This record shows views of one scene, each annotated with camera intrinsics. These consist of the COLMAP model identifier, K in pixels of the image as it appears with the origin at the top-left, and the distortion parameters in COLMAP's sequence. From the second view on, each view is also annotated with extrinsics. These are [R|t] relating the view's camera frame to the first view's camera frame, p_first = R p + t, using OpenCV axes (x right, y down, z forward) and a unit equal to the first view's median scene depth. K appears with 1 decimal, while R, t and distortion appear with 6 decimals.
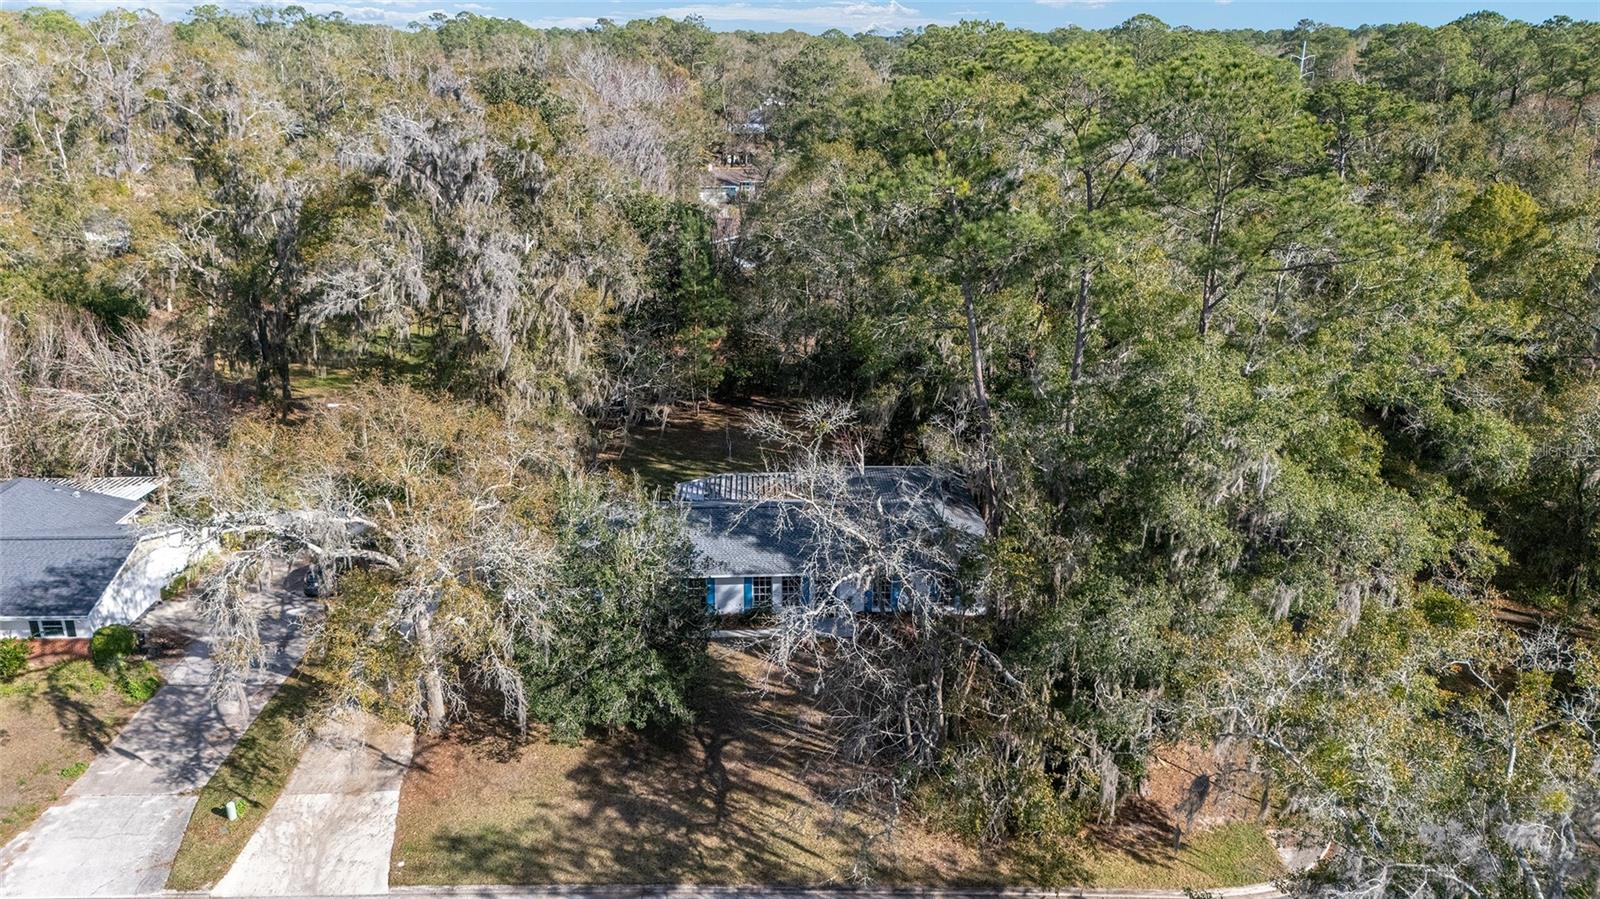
lens RADIAL K [[1204.5, 0, 802.9], [0, 1204.5, 453.2], [0, 0, 1]] dist [0.061296, -0.068308]
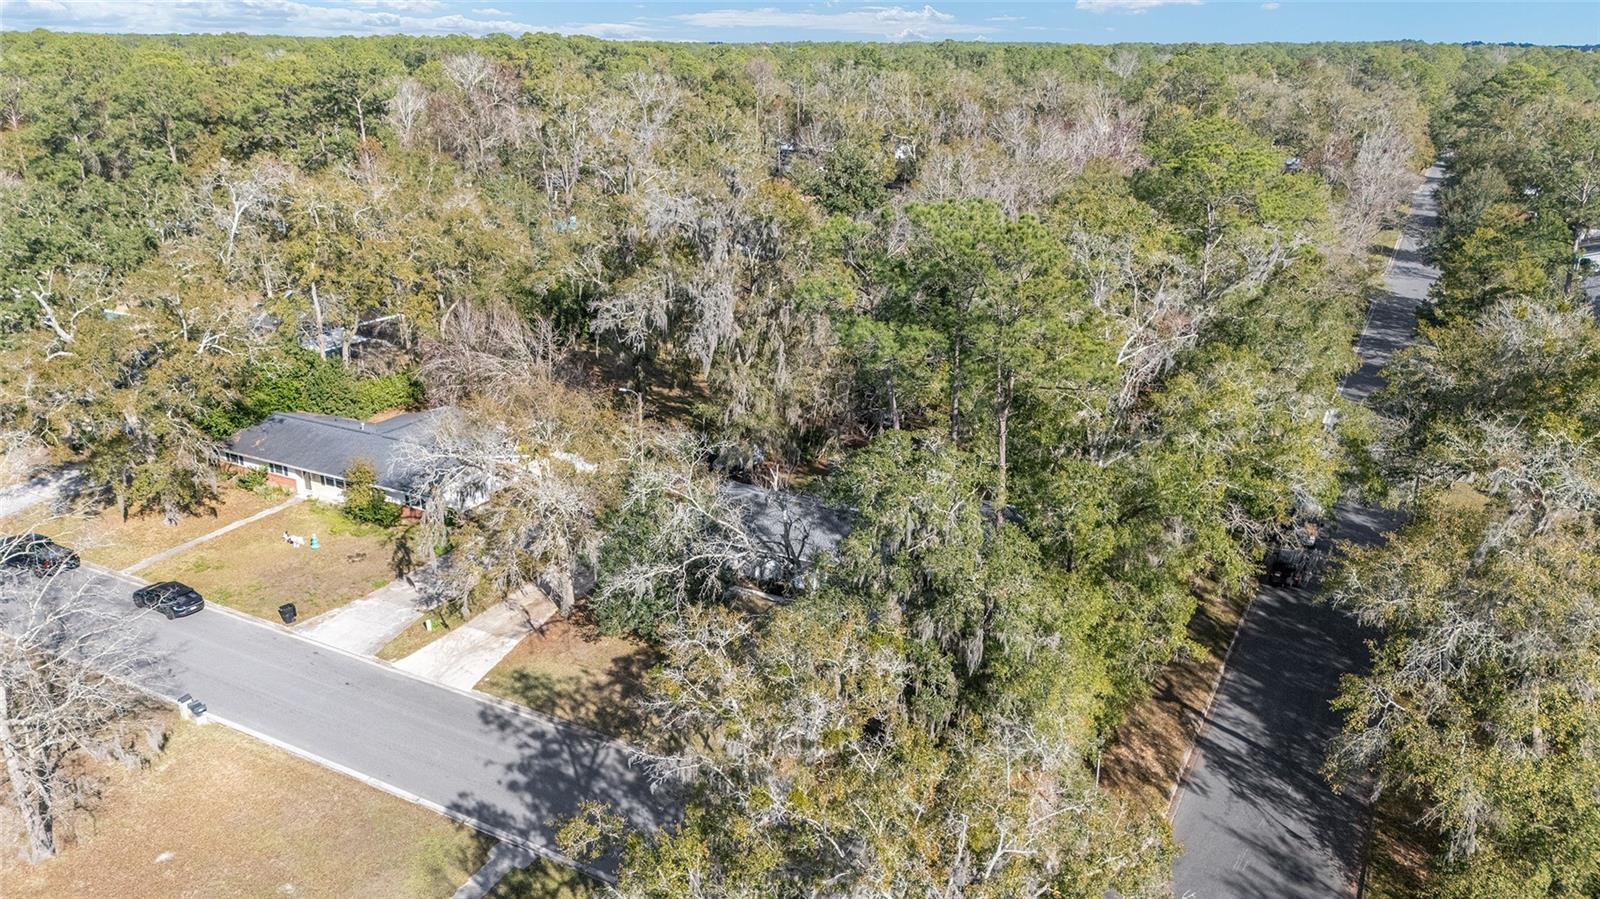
lens RADIAL K [[1204.5, 0, 805.3], [0, 1204.5, 446.9], [0, 0, 1]] dist [0.061296, -0.068308]
pose [[0.865783, 0.161998, -0.473472, 0.666679], [-0.164759, 0.985678, 0.035973, -0.081561], [0.472518, 0.046864, 0.880074, -0.199631]]
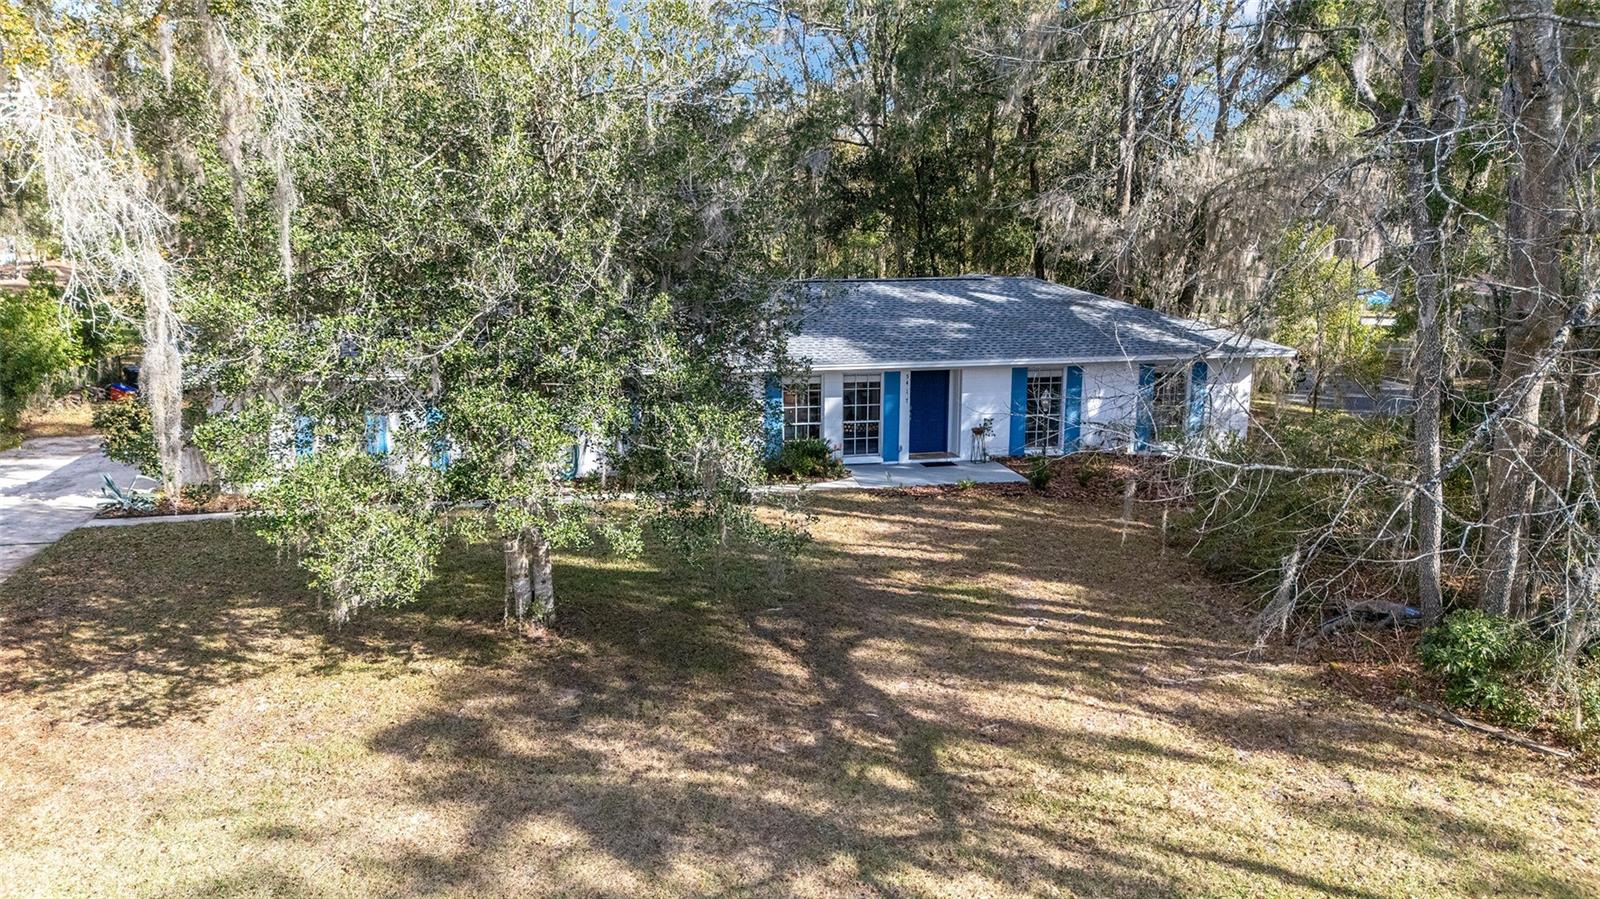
lens RADIAL K [[1204.5, 0, 802.2], [0, 1204.5, 452.9], [0, 0, 1]] dist [0.061296, -0.068308]
pose [[0.986383, -0.037811, 0.160058, -0.137445], [0.060583, 0.988313, -0.139884, 0.245015], [-0.152898, 0.147676, 0.977146, 0.691864]]
